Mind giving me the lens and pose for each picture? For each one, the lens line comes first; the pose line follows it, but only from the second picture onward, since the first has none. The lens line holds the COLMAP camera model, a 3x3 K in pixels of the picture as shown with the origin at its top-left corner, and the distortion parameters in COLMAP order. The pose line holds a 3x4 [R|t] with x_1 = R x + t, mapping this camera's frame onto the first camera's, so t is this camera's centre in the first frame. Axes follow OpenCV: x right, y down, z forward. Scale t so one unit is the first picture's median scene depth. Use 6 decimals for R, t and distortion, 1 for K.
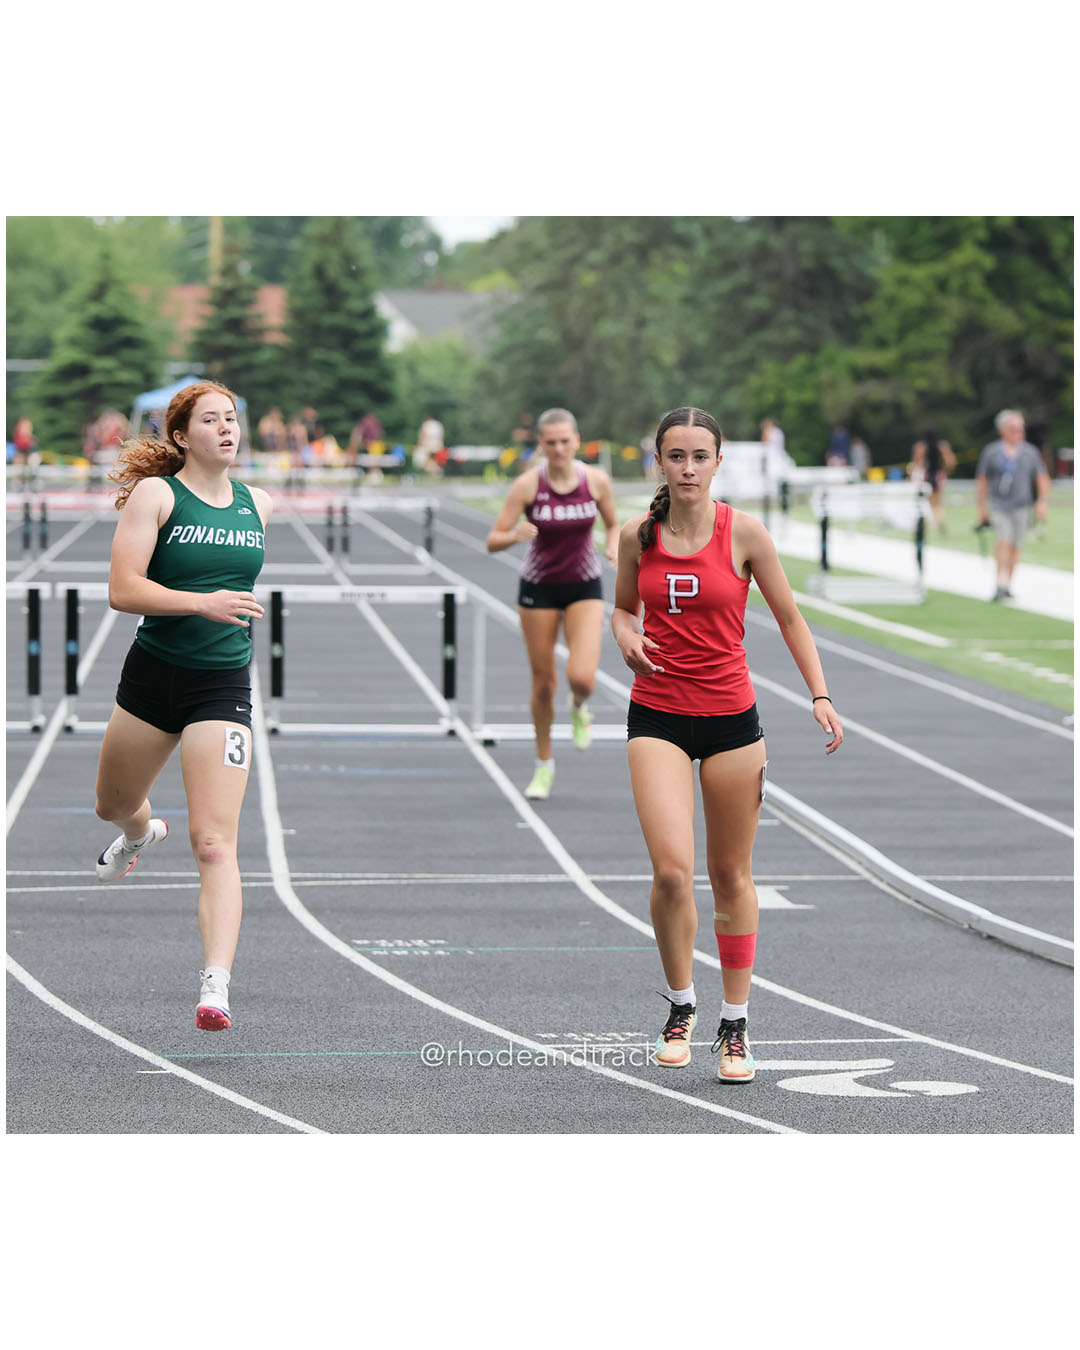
lens RADIAL K [[7207.3, 0, 576.4], [0, 7207.3, 675.6], [0, 0, 1]] dist [0.428627, -12.718923]
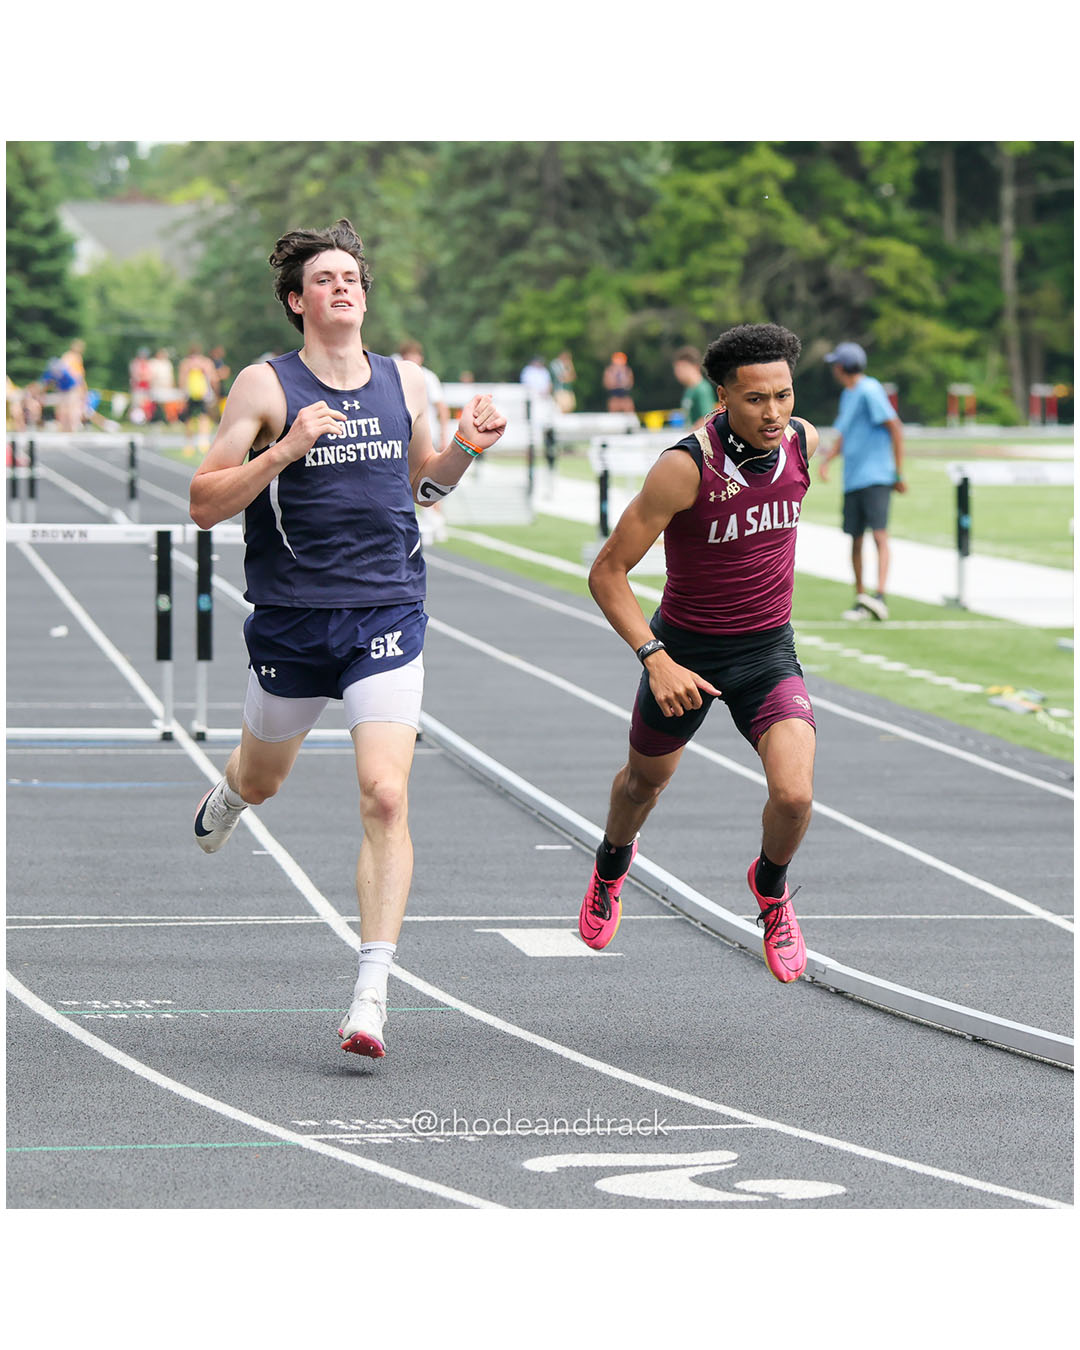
lens RADIAL K [[7781.3, 0, 540.0], [0, 7781.3, 675.0], [0, 0, 1]] dist [0.113732, 4.020402]
pose [[0.999151, -0.002188, 0.041141, -0.011255], [0.001934, 0.999979, 0.006201, -0.004530], [-0.041154, -0.006116, 0.999134, 0.108452]]
